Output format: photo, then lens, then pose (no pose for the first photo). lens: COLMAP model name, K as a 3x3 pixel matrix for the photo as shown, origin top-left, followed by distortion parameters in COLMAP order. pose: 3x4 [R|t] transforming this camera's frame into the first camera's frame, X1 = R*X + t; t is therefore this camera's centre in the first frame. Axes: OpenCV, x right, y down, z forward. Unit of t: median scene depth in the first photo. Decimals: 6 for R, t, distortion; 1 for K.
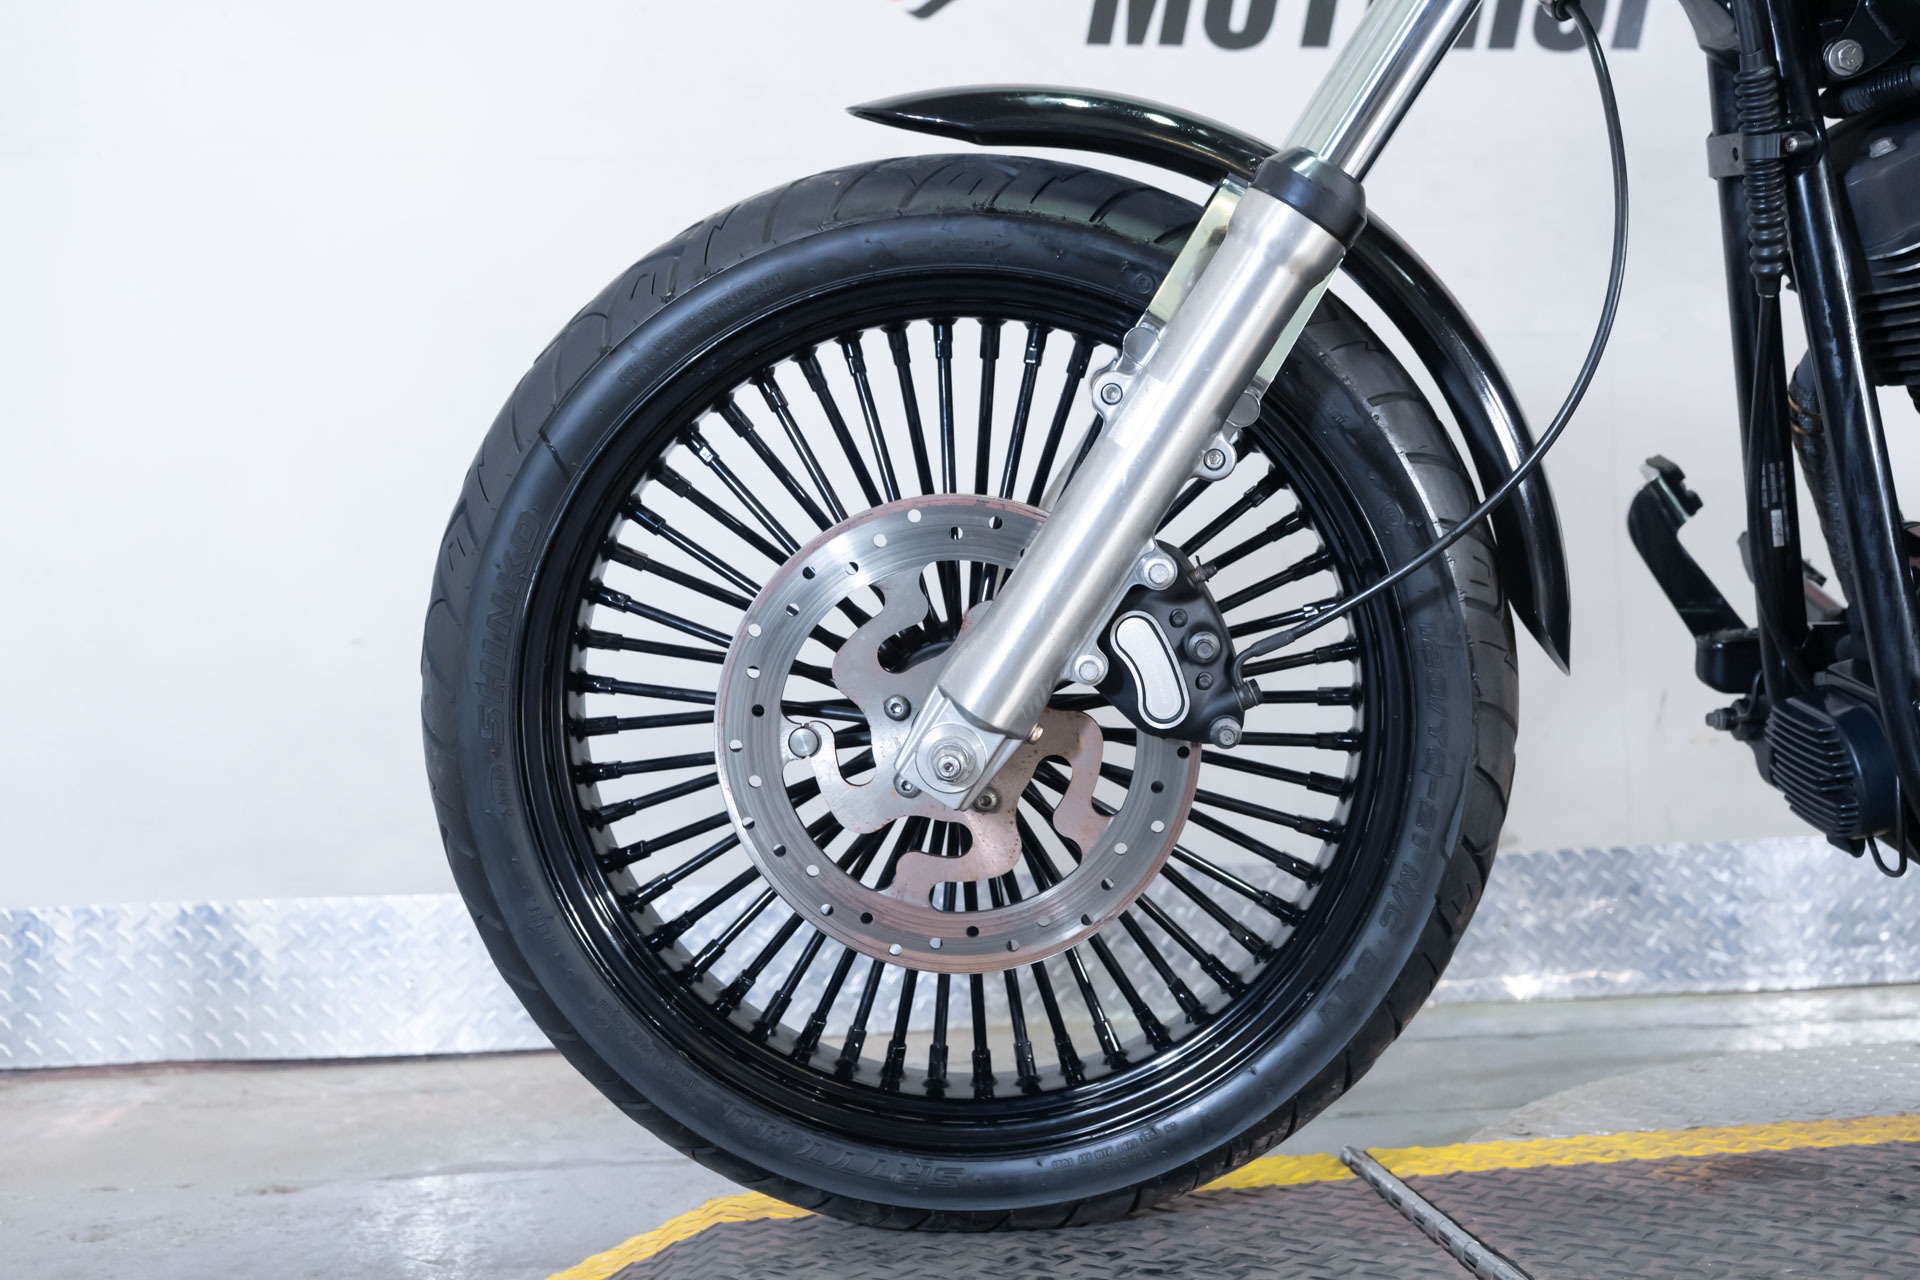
lens RADIAL K [[2030.3, 0, 954.6], [0, 2030.3, 639.6], [0, 0, 1]] dist [0.011335, -0.006747]
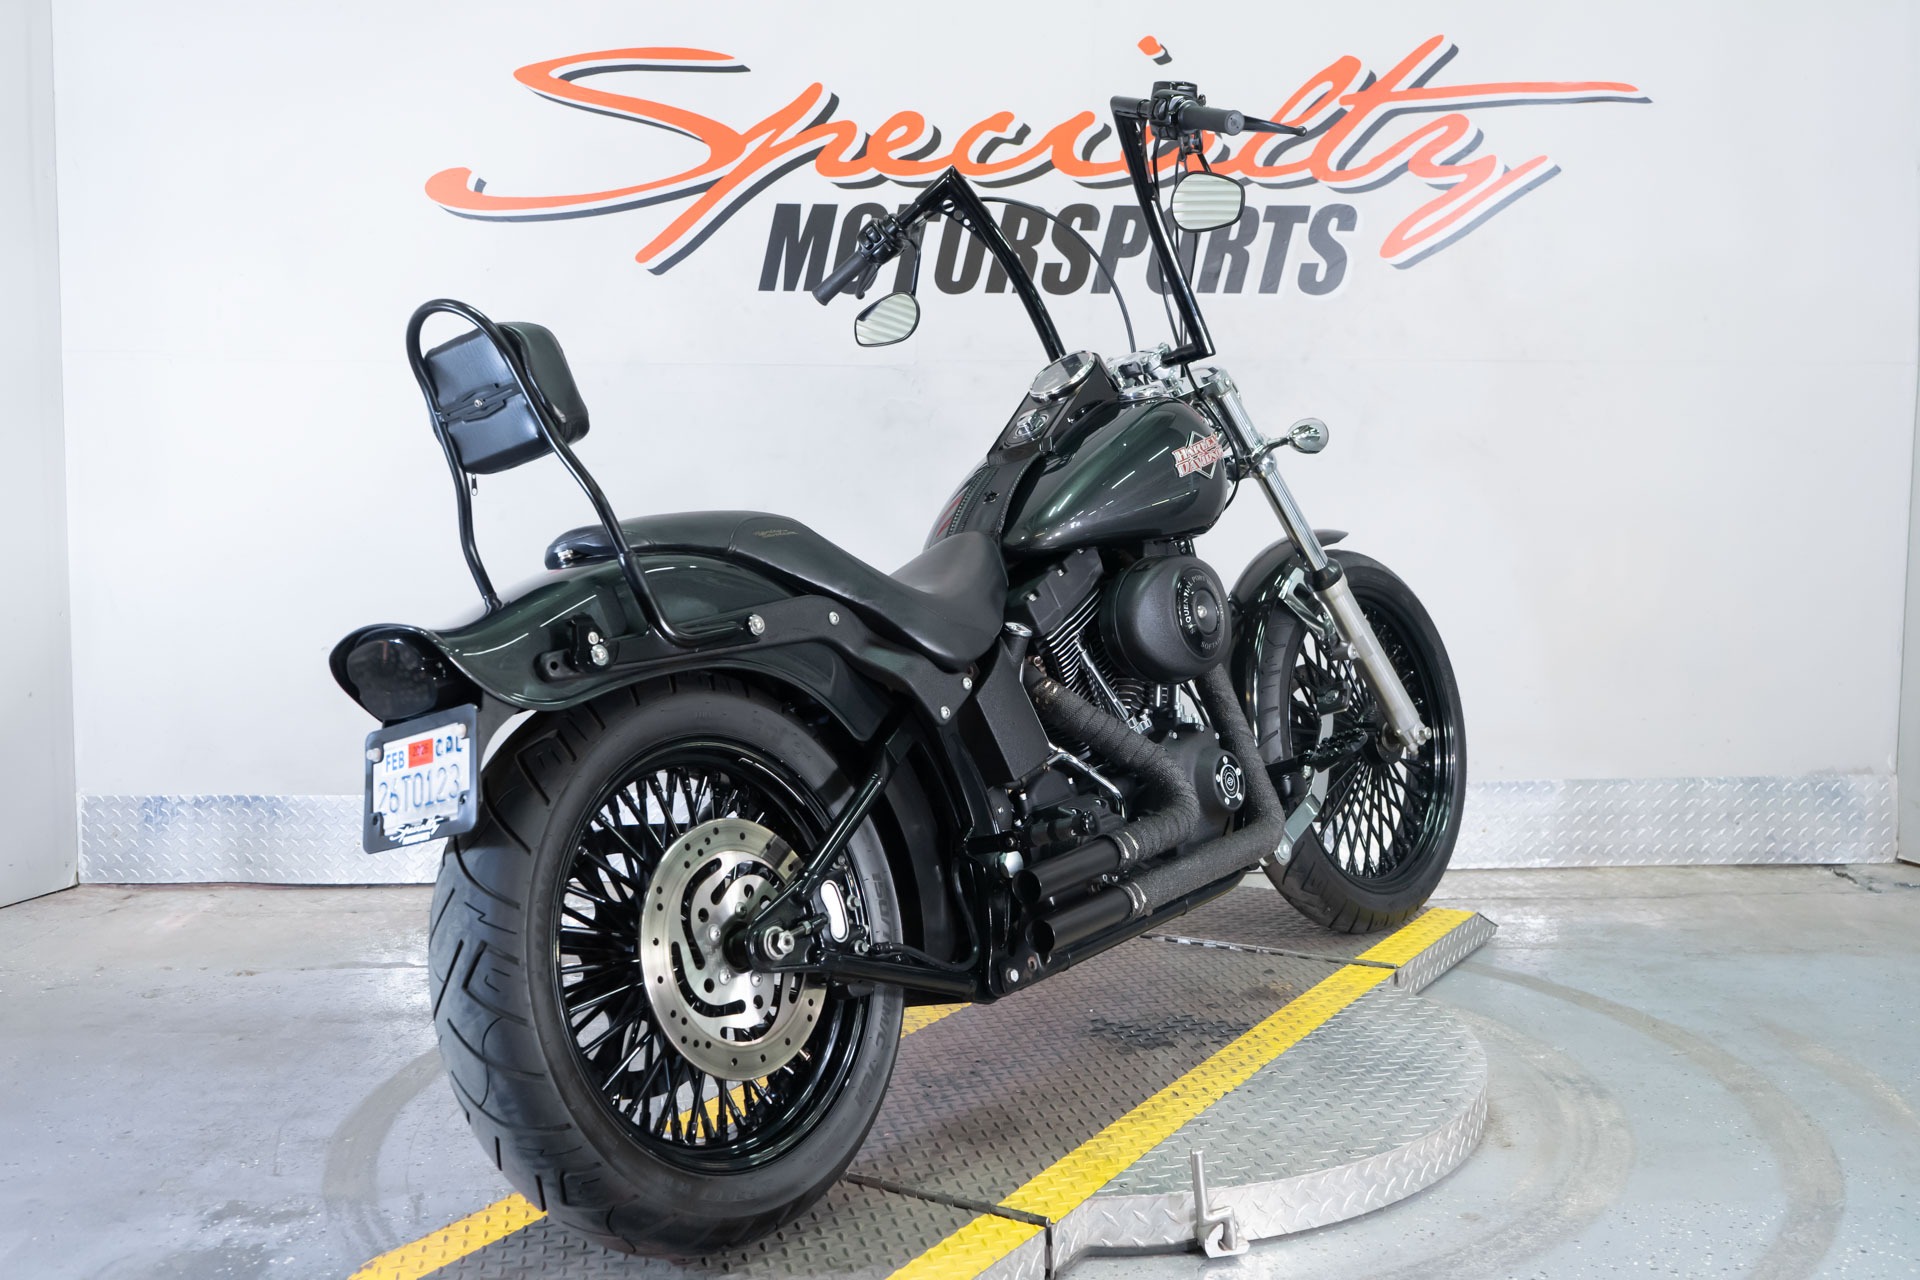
lens RADIAL K [[1905.9, 0, 955.4], [0, 1905.9, 637.9], [0, 0, 1]] dist [-0.001486, 0.014343]
pose [[0.996797, 0.030436, -0.073955, 0.376319], [-0.020314, 0.990781, 0.133943, -0.247062], [0.077349, -0.132012, 0.988226, -0.583754]]
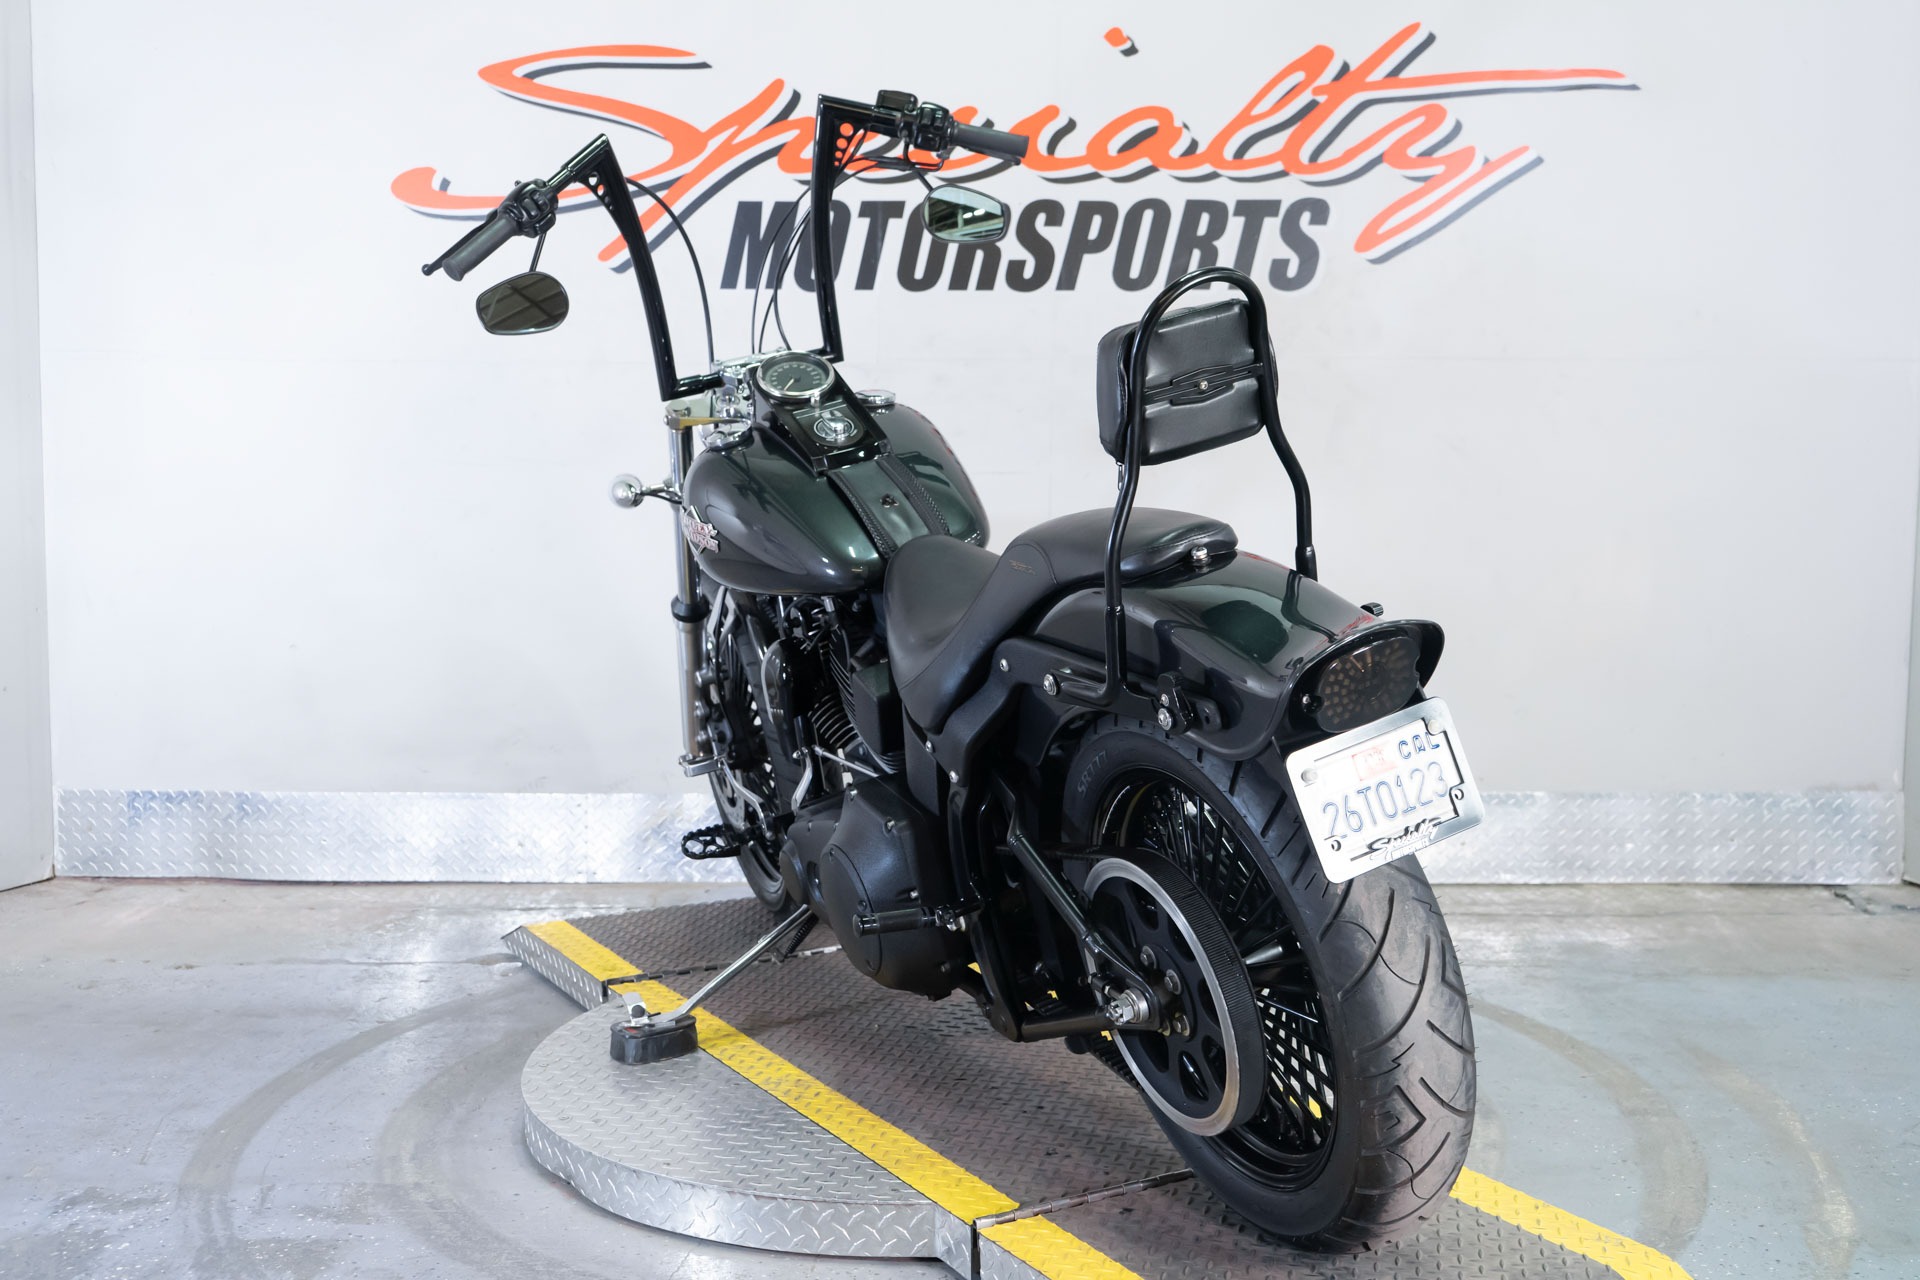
lens RADIAL K [[1961.4, 0, 960.0], [0, 1961.4, 640.0], [0, 0, 1]] dist [0.004232, 0.009090]
pose [[0.989661, 0.038125, -0.138264, 0.525669], [-0.019247, 0.990607, 0.135380, -0.254019], [0.142127, -0.131319, 0.981099, -0.590212]]
